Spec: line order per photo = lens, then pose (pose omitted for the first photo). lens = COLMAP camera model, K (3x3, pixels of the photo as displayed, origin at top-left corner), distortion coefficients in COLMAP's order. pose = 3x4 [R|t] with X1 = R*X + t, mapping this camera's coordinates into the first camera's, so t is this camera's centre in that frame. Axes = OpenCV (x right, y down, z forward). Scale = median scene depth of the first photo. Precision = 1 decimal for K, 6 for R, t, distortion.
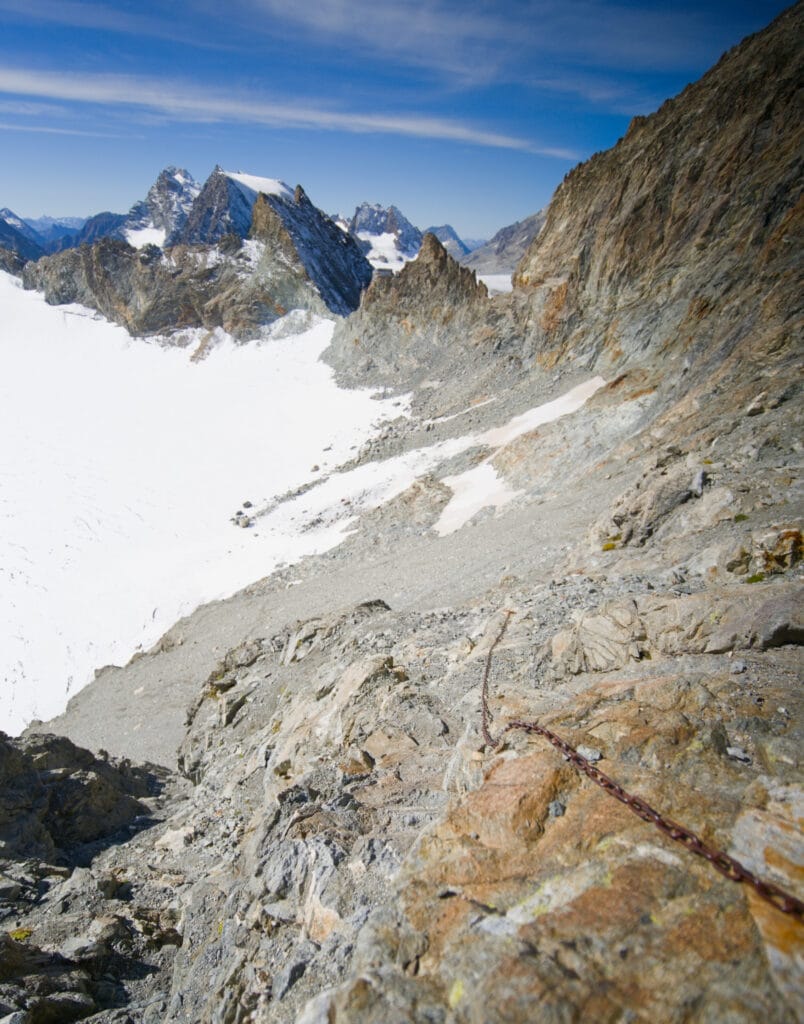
lens RADIAL K [[413.4, 0, 401.8], [0, 413.4, 512.5], [0, 0, 1]] dist [-0.000244, -0.000041]
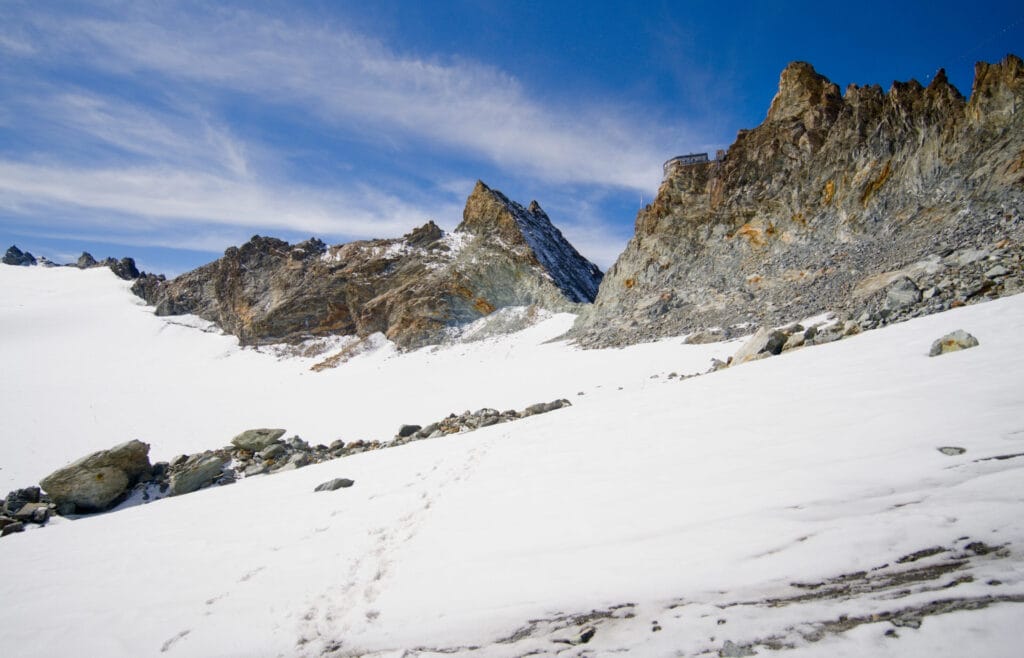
lens RADIAL K [[715.1, 0, 513.8], [0, 715.1, 328.4], [0, 0, 1]] dist [-0.006337, -0.000656]
pose [[0.974312, -0.011431, -0.224912, -0.028822], [-0.096550, 0.881067, -0.463031, -0.003041], [0.203456, 0.472852, 0.857331, 0.170560]]
